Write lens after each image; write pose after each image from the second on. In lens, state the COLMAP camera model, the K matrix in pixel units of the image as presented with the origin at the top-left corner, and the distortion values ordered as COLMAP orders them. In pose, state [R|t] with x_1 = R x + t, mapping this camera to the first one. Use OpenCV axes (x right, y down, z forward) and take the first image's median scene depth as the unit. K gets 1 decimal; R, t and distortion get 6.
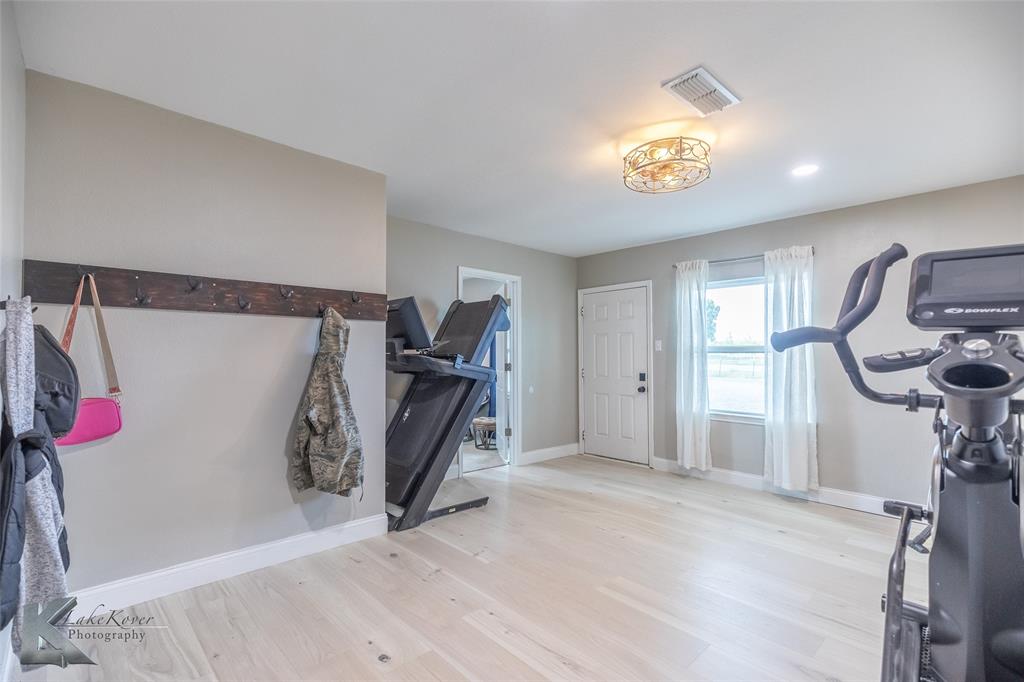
lens RADIAL K [[465.6, 0, 518.1], [0, 465.6, 347.5], [0, 0, 1]] dist [0.005574, -0.000454]
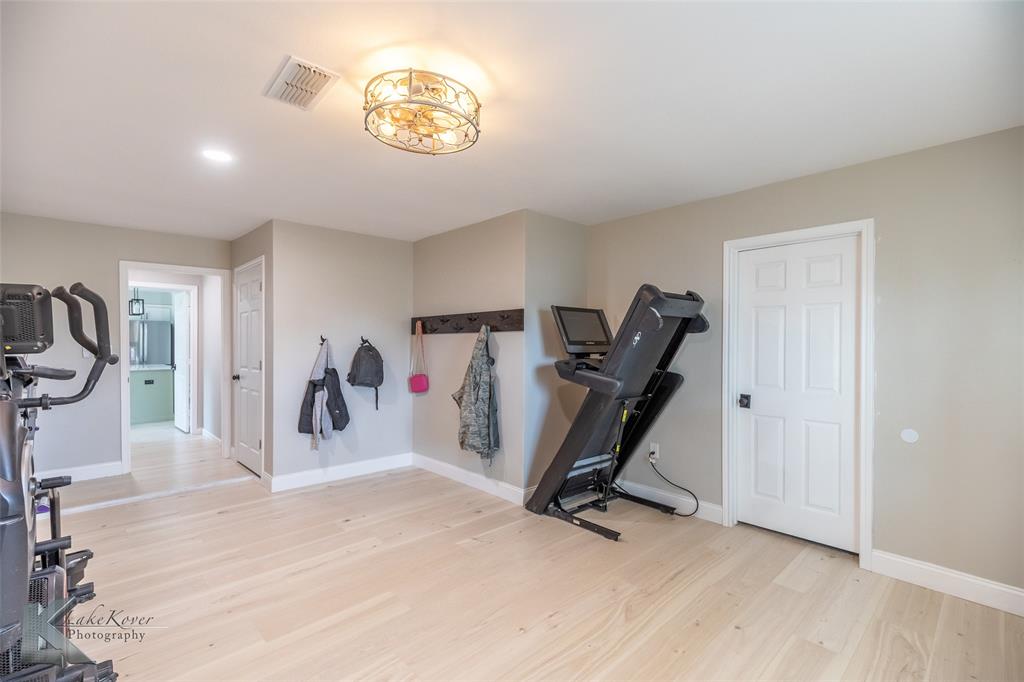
lens RADIAL K [[465.6, 0, 518.5], [0, 465.6, 343.7], [0, 0, 1]] dist [0.005574, -0.000454]
pose [[-0.013516, 0.000060, -0.999909, 1.032080], [0.012526, 0.999922, -0.000109, -0.025513], [0.999830, -0.012526, -0.013516, 1.125868]]
